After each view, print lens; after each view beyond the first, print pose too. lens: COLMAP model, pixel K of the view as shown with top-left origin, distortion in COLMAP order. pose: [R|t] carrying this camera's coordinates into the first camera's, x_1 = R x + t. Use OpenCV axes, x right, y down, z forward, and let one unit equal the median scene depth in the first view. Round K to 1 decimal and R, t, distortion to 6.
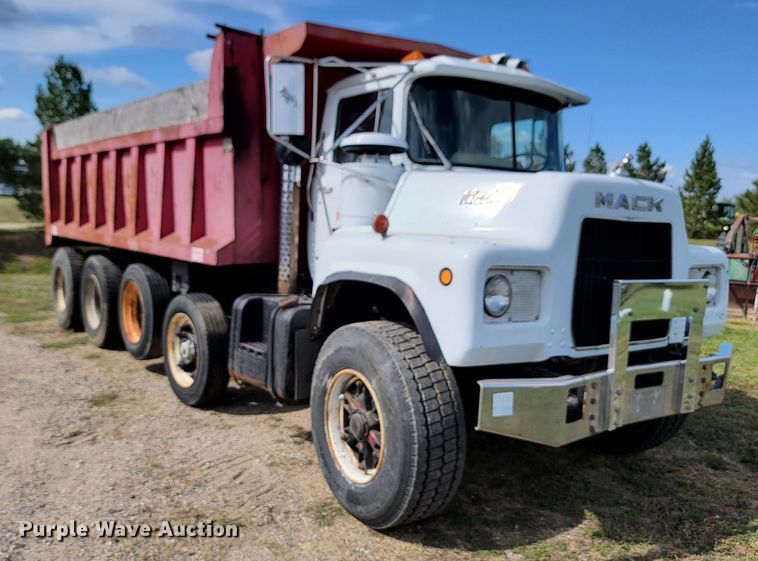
lens RADIAL K [[676.7, 0, 380.2], [0, 676.7, 286.2], [0, 0, 1]] dist [0.001031, -0.000354]
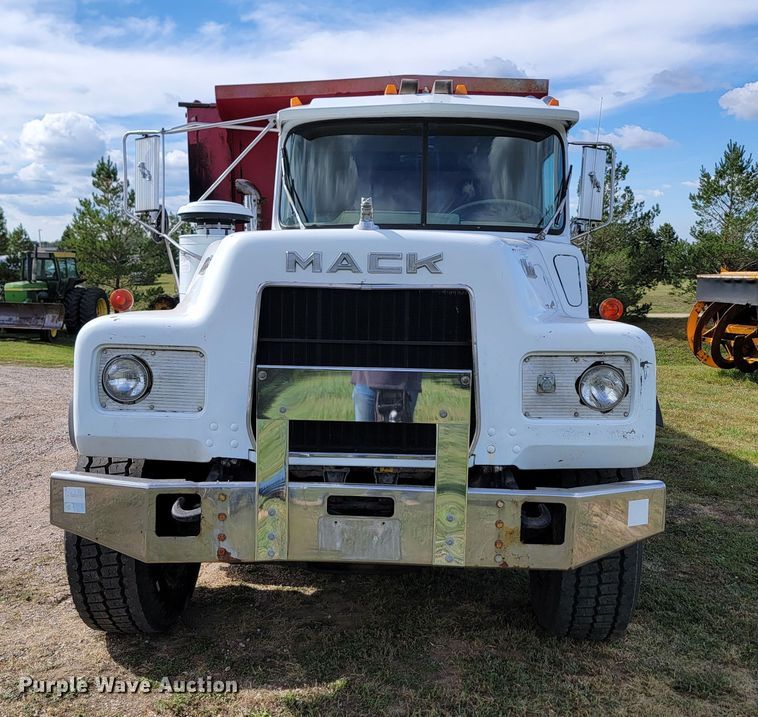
lens RADIAL K [[819.1, 0, 379.4], [0, 819.1, 359.7], [0, 0, 1]] dist [0.066167, 0.000000]
pose [[0.790481, 0.015750, -0.612284, 0.935880], [-0.036245, 0.999120, -0.021093, 0.000034], [0.611413, 0.038866, 0.790356, 0.307520]]
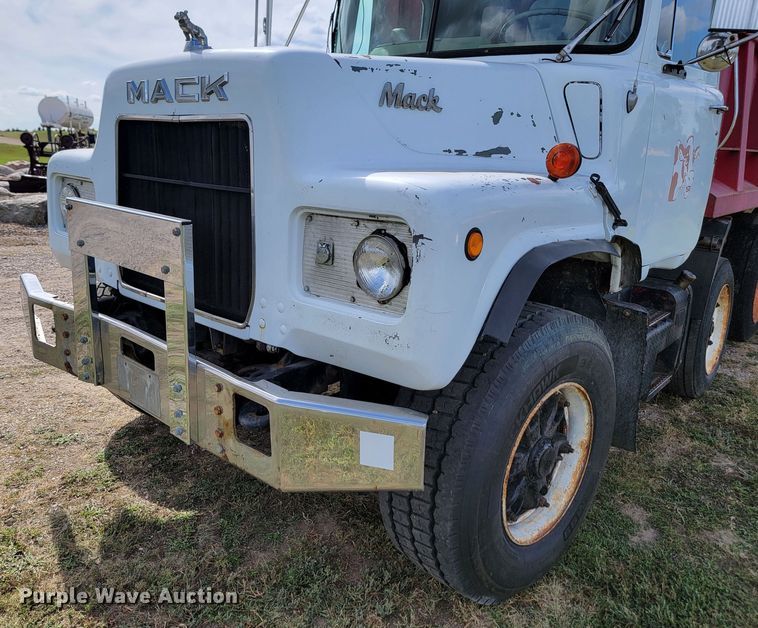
lens RADIAL K [[635.0, 0, 347.4], [0, 635.0, 320.9], [0, 0, 1]] dist [0.055408, -0.020371]
pose [[0.180252, 0.218959, -0.958940, 1.048485], [-0.123919, 0.972196, 0.198693, -0.051379], [0.975783, 0.083016, 0.202374, 1.060056]]
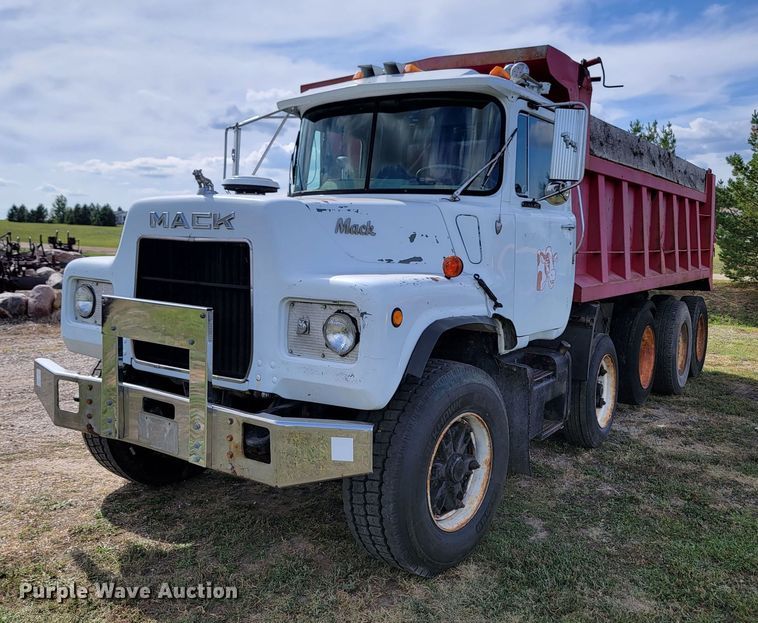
lens RADIAL K [[708.4, 0, 397.0], [0, 708.4, 311.1], [0, 0, 1]] dist [0.064734, 0.000000]
pose [[0.328851, 0.056340, -0.942700, 1.413989], [-0.107220, 0.993992, 0.022003, -0.051444], [0.938275, 0.093840, 0.332916, 0.953550]]
